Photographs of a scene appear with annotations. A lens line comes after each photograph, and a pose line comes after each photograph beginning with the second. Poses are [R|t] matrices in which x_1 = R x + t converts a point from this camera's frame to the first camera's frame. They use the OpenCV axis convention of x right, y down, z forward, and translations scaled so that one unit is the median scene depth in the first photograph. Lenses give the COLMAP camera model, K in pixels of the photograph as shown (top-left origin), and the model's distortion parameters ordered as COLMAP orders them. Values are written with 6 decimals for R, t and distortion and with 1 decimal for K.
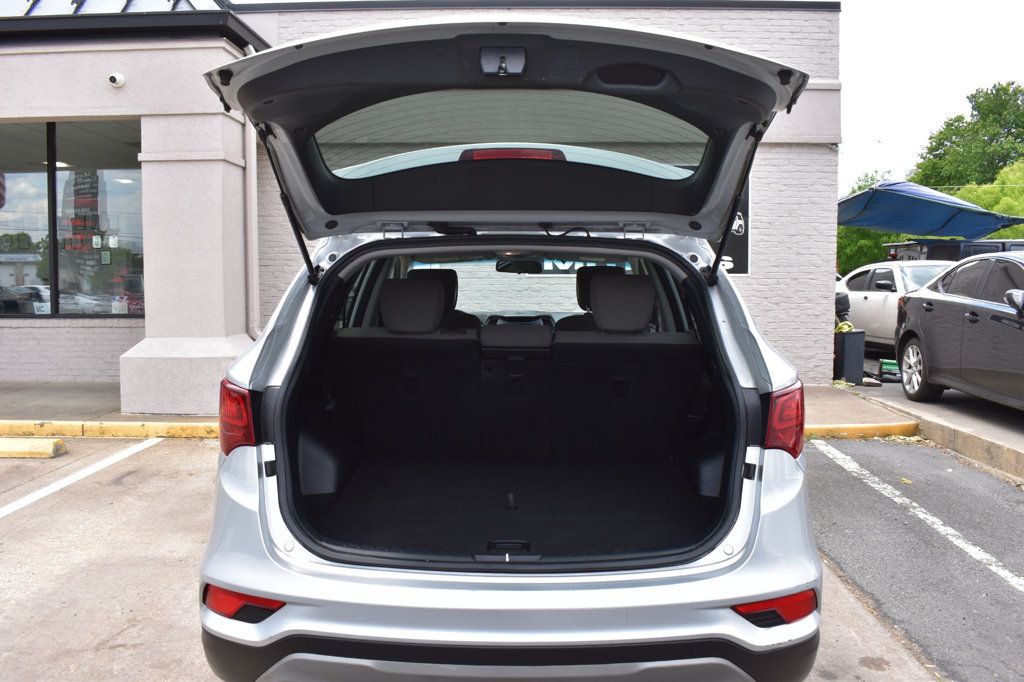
lens RADIAL K [[892.6, 0, 510.6], [0, 892.6, 348.2], [0, 0, 1]] dist [-0.087702, 0.001391]
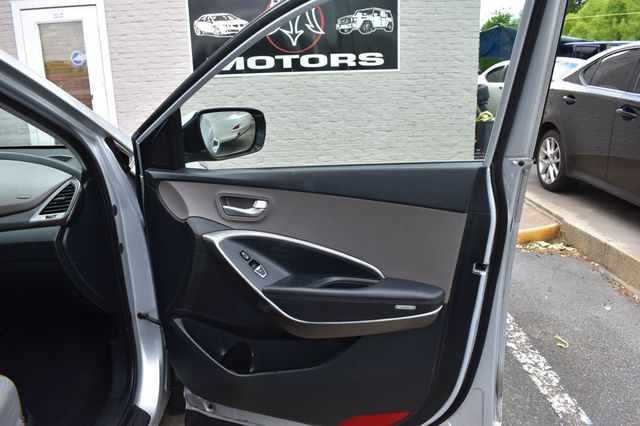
lens RADIAL K [[492.6, 0, 316.4], [0, 492.6, 216.6], [0, 0, 1]] dist [-0.095069, 0.012165]
pose [[0.998703, -0.038389, 0.033456, 0.144007], [0.031066, 0.979902, 0.197046, -0.028245], [-0.040348, -0.195751, 0.979823, 0.391654]]
